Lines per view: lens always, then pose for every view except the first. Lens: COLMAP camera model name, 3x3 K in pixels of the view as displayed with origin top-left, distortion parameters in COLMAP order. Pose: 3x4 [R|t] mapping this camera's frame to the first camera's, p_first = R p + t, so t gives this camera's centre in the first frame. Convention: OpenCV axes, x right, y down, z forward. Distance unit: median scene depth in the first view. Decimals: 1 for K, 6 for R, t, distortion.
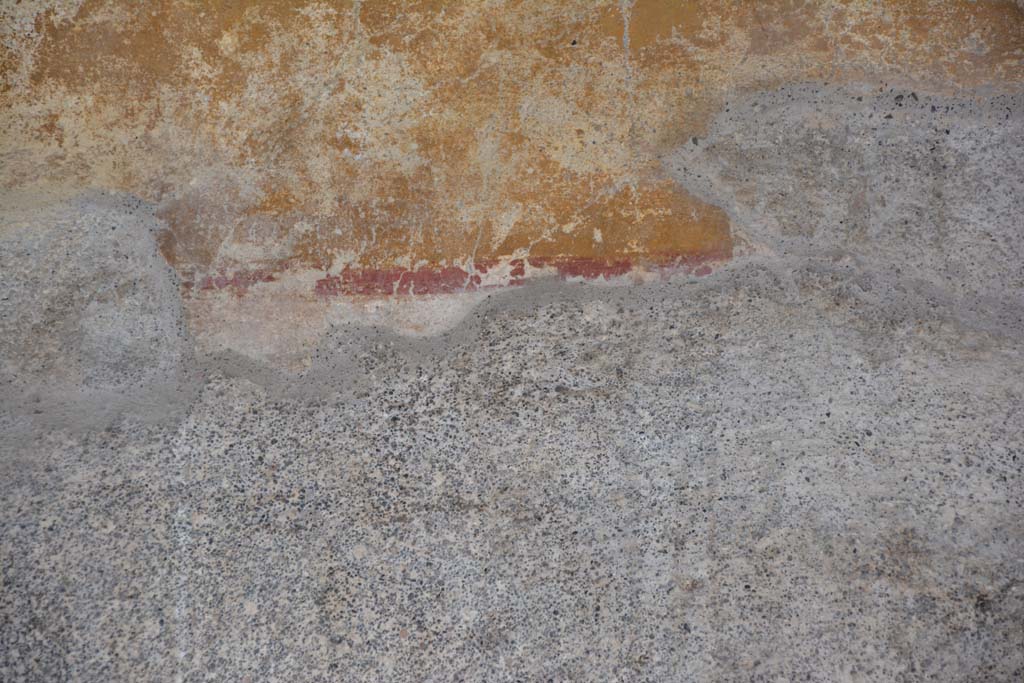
lens RADIAL K [[4731.2, 0, 514.5], [0, 4731.2, 344.3], [0, 0, 1]] dist [1.546888, 0.000000]
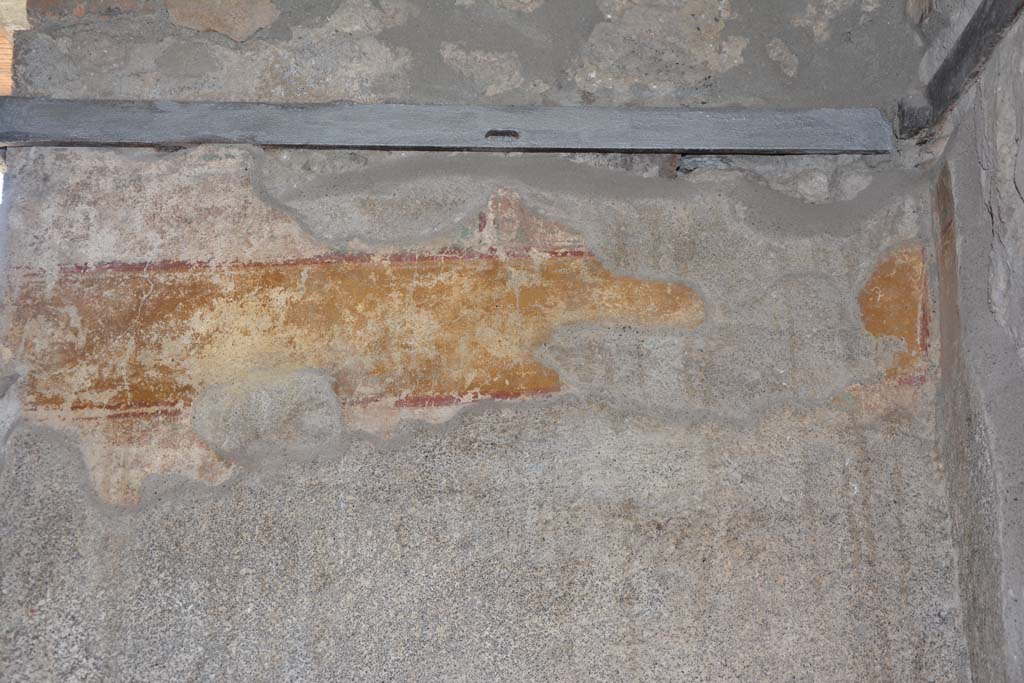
lens RADIAL K [[1677.4, 0, 514.4], [0, 1677.4, 343.4], [0, 0, 1]] dist [0.075466, 0.000000]
pose [[0.999588, -0.006049, 0.028054, -0.003386], [0.007164, 0.999181, -0.039822, -0.008193], [-0.027790, 0.040007, 0.998813, 0.112598]]
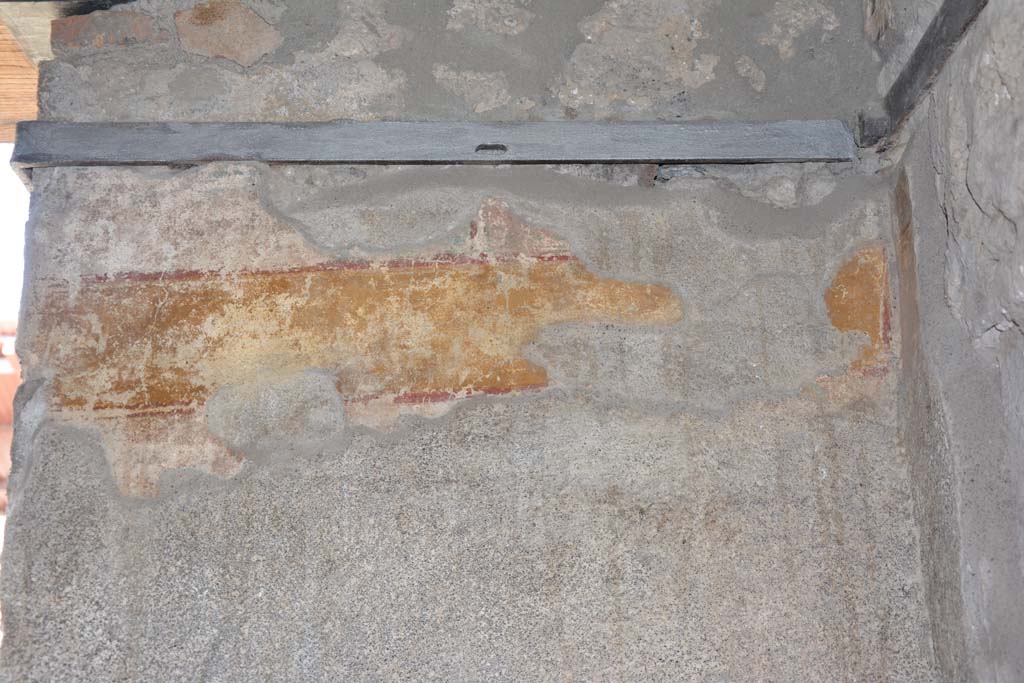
lens RADIAL K [[1519.3, 0, 508.1], [0, 1519.3, 341.8], [0, 0, 1]] dist [0.009341, 0.000000]
pose [[0.999554, -0.020722, 0.021520, 0.004960], [0.021581, 0.998946, -0.040503, -0.008971], [-0.020658, 0.040950, 0.998948, 0.138527]]
